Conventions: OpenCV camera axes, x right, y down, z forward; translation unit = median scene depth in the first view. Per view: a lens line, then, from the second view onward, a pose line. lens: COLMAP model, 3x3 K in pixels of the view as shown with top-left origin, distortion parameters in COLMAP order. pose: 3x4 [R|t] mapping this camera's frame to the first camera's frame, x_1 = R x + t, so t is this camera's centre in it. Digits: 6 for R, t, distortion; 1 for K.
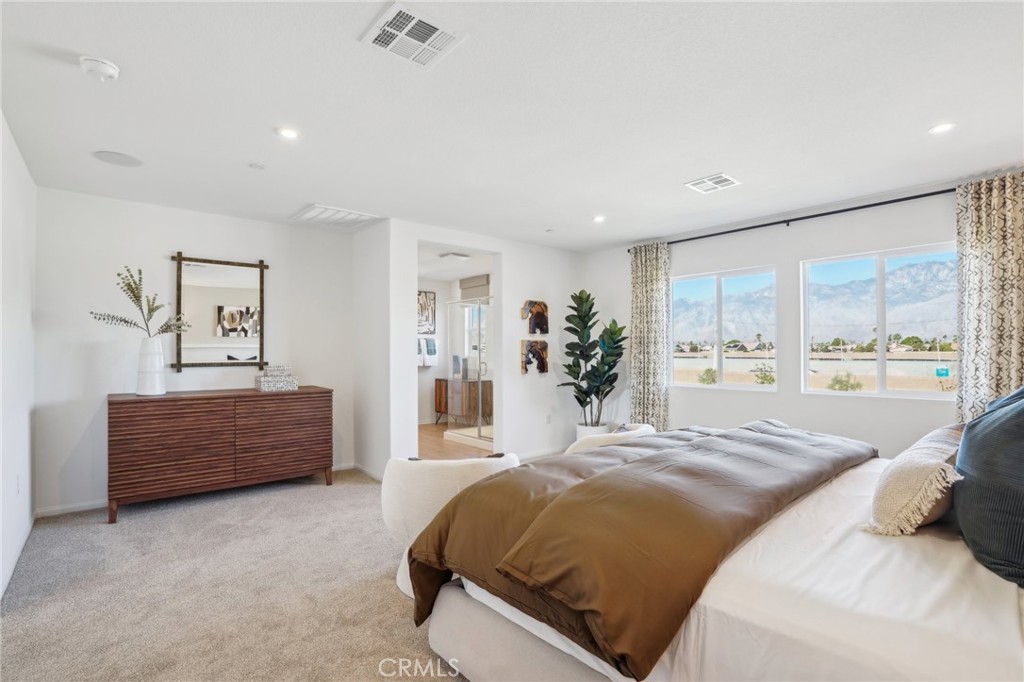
lens RADIAL K [[476.1, 0, 510.9], [0, 476.1, 345.0], [0, 0, 1]] dist [-0.050033, 0.014517]
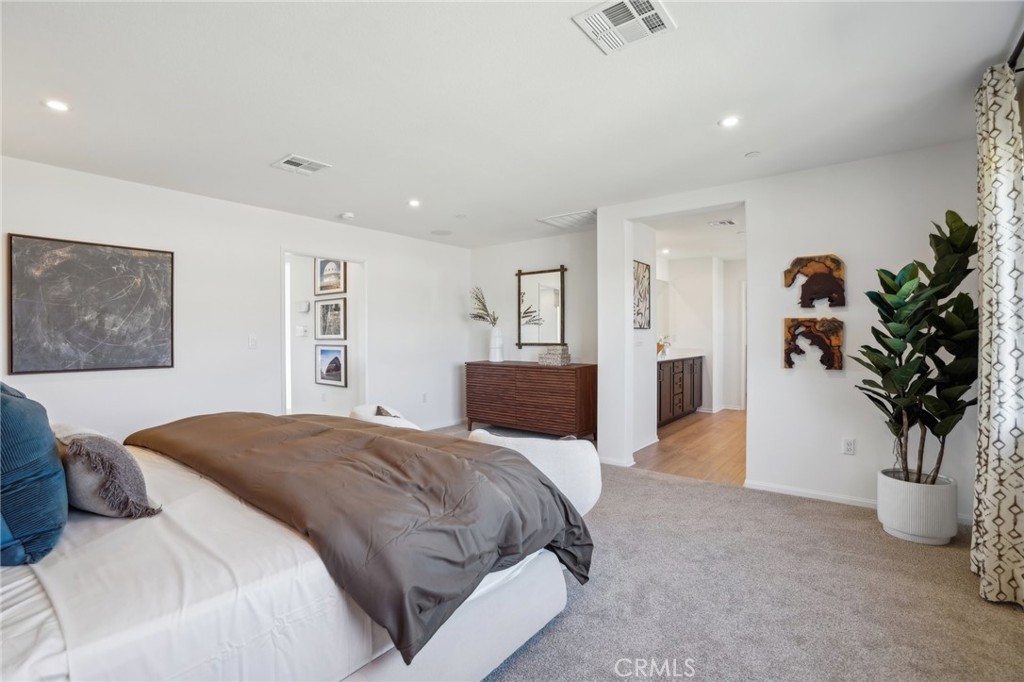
lens RADIAL K [[476.1, 0, 511.3], [0, 476.1, 335.5], [0, 0, 1]] dist [-0.050033, 0.014517]
pose [[0.200401, -0.001277, -0.979713, 0.613114], [0.009096, 0.999958, 0.000557, 0.010370], [0.979672, -0.009023, 0.200405, 0.500901]]
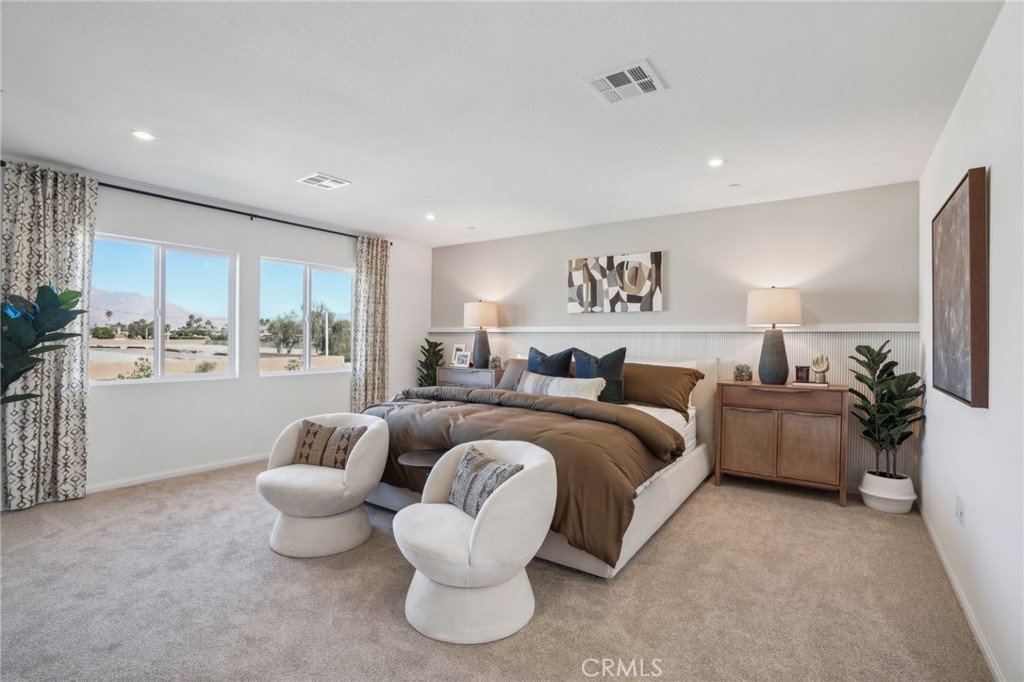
lens RADIAL K [[476.1, 0, 509.4], [0, 476.1, 341.1], [0, 0, 1]] dist [-0.050033, 0.014517]
pose [[-0.228772, -0.002532, 0.973477, -0.463839], [-0.023541, 0.999719, -0.002932, 0.007136], [-0.973195, -0.023587, -0.228767, 0.542193]]
